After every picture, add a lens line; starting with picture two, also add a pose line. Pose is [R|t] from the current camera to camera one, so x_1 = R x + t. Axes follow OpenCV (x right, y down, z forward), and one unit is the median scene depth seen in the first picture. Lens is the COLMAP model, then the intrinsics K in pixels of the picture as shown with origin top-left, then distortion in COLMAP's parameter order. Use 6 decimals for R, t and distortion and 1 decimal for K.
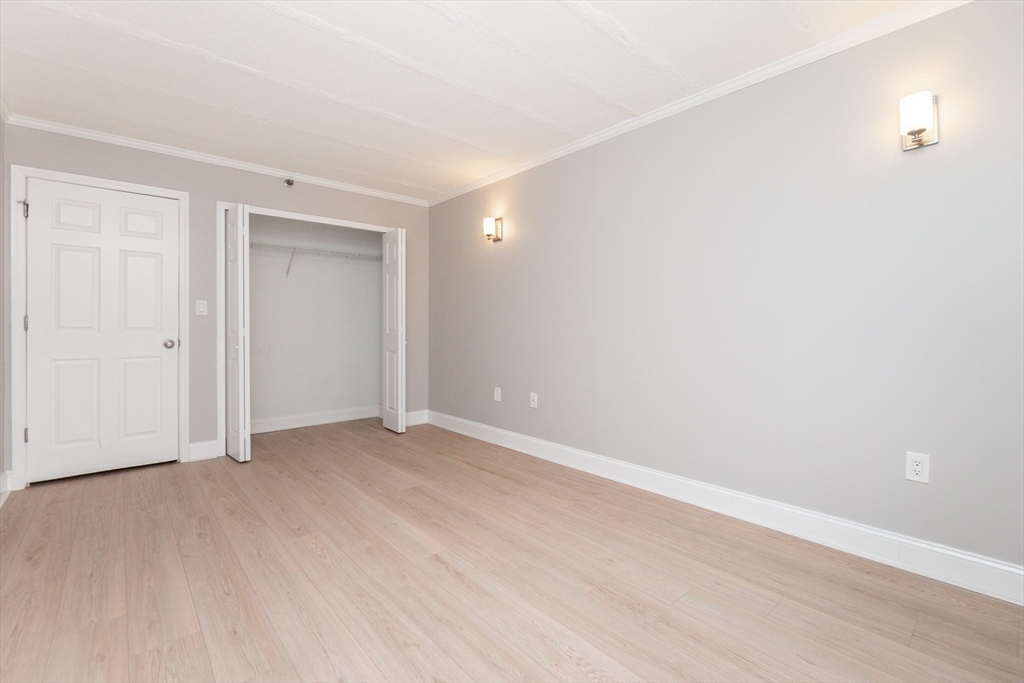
lens RADIAL K [[454.5, 0, 509.5], [0, 454.5, 332.8], [0, 0, 1]] dist [-0.003391, -0.000177]
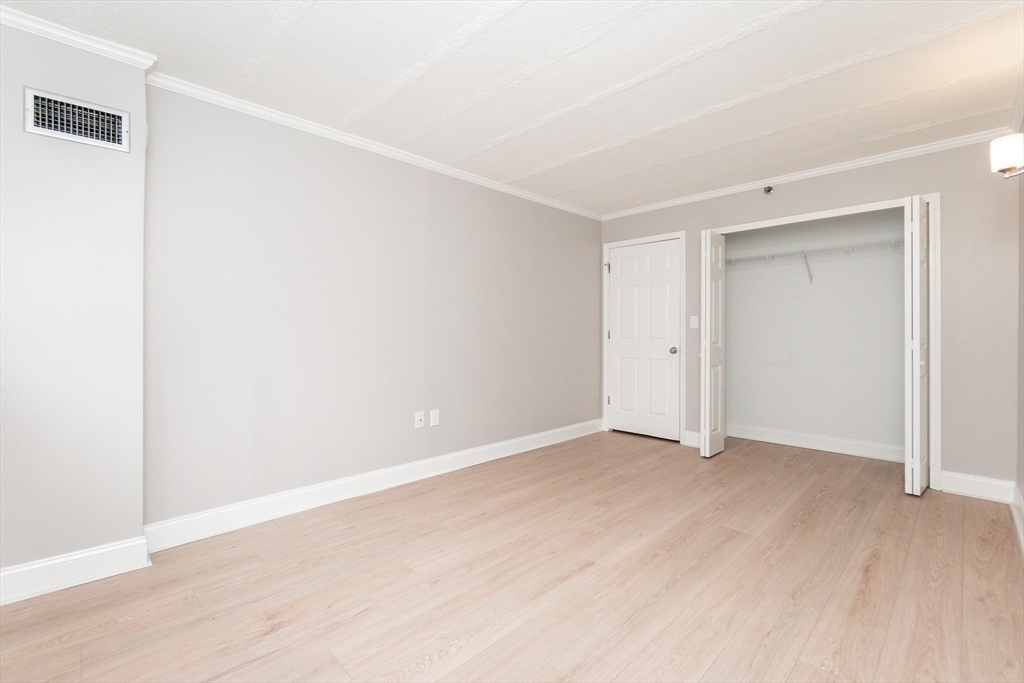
lens RADIAL K [[454.5, 0, 509.5], [0, 454.5, 332.8], [0, 0, 1]] dist [-0.003391, -0.000177]
pose [[0.038486, 0.000906, -0.999259, 0.640152], [-0.011588, 0.999933, 0.000460, -0.024929], [0.999192, 0.011562, 0.038494, 0.564049]]
